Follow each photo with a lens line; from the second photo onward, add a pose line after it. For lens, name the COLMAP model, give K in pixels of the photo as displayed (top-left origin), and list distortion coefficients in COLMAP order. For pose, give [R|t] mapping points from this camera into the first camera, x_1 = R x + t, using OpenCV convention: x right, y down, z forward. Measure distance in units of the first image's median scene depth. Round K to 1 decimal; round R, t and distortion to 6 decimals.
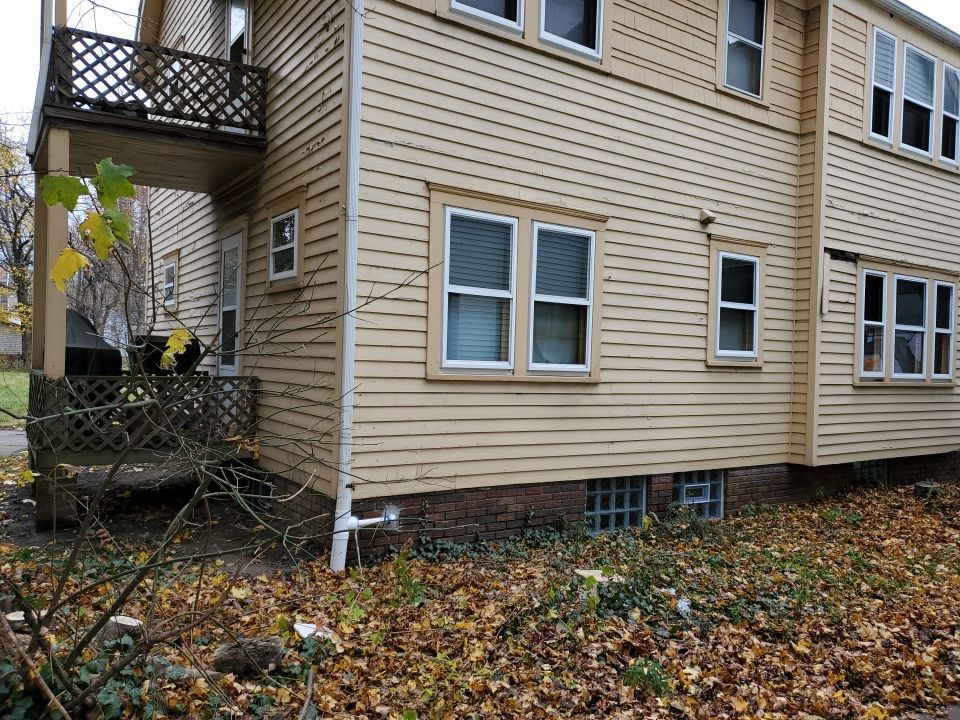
lens RADIAL K [[745.7, 0, 476.3], [0, 745.7, 367.0], [0, 0, 1]] dist [0.010515, -0.001839]
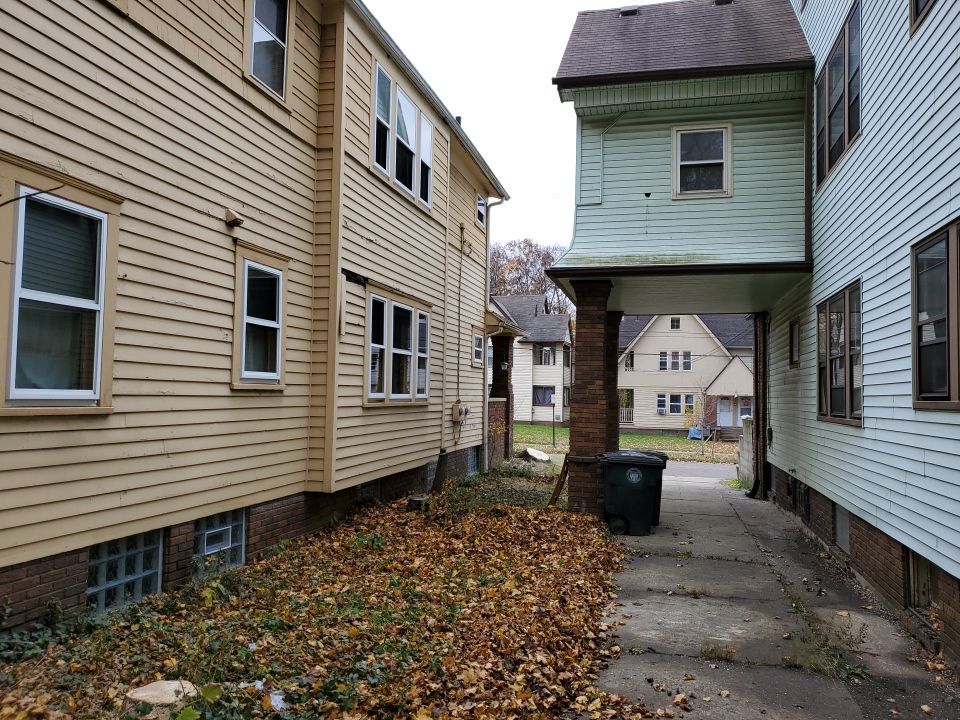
lens RADIAL K [[744.3, 0, 480.5], [0, 744.3, 360.7], [0, 0, 1]] dist [0.015575, -0.005864]
pose [[0.739938, 0.018668, 0.672416, -0.062358], [0.002995, 0.999514, -0.031044, -0.007500], [-0.672669, 0.024984, 0.739522, 0.174676]]
